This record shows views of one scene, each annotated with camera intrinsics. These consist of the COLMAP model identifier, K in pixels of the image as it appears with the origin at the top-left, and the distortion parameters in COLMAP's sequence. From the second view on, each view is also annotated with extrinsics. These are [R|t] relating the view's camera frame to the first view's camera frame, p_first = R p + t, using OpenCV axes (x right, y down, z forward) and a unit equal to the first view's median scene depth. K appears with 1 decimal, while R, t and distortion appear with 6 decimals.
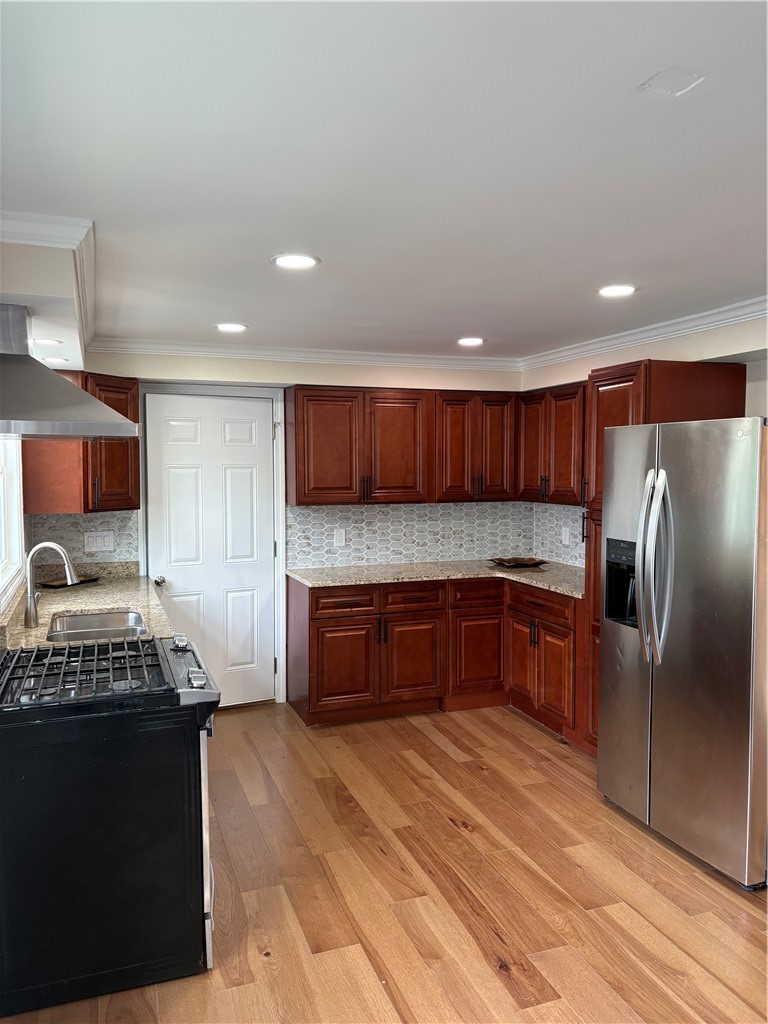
lens RADIAL K [[774.6, 0, 392.9], [0, 774.6, 514.4], [0, 0, 1]] dist [0.011305, 0.002996]
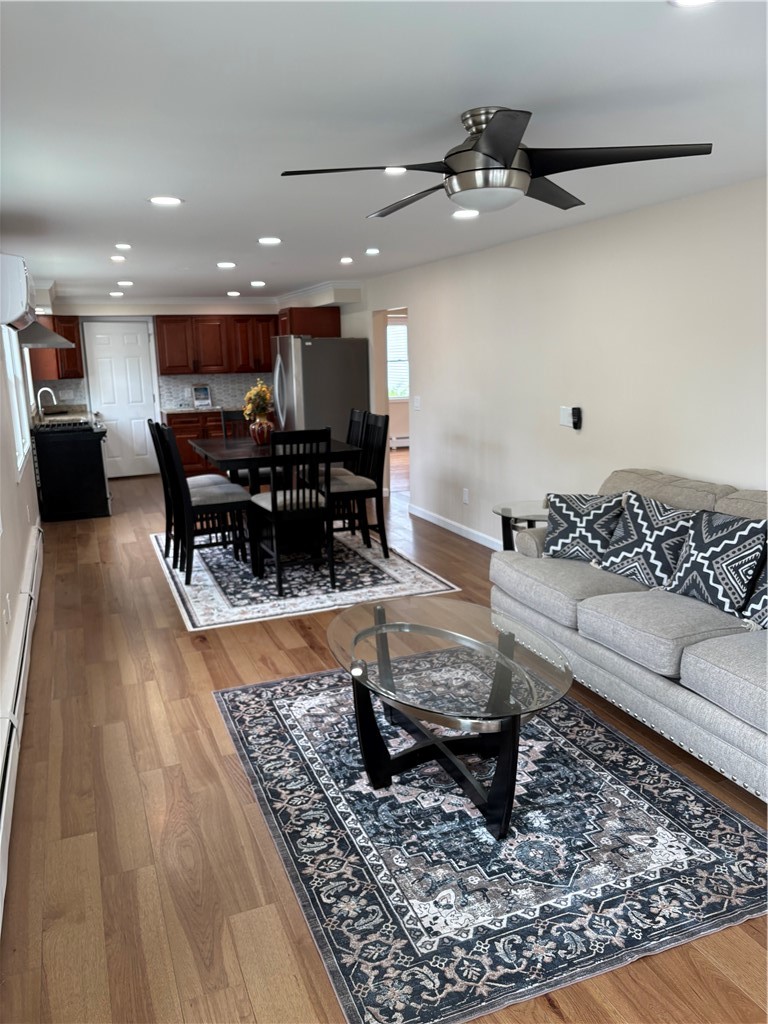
lens RADIAL K [[774.6, 0, 374.0], [0, 774.6, 512.6], [0, 0, 1]] dist [0.011305, 0.002996]
pose [[0.999655, -0.025577, 0.005976, 0.425167], [0.024483, 0.989748, 0.140709, 0.074251], [-0.009514, -0.140515, 0.990033, -1.111709]]
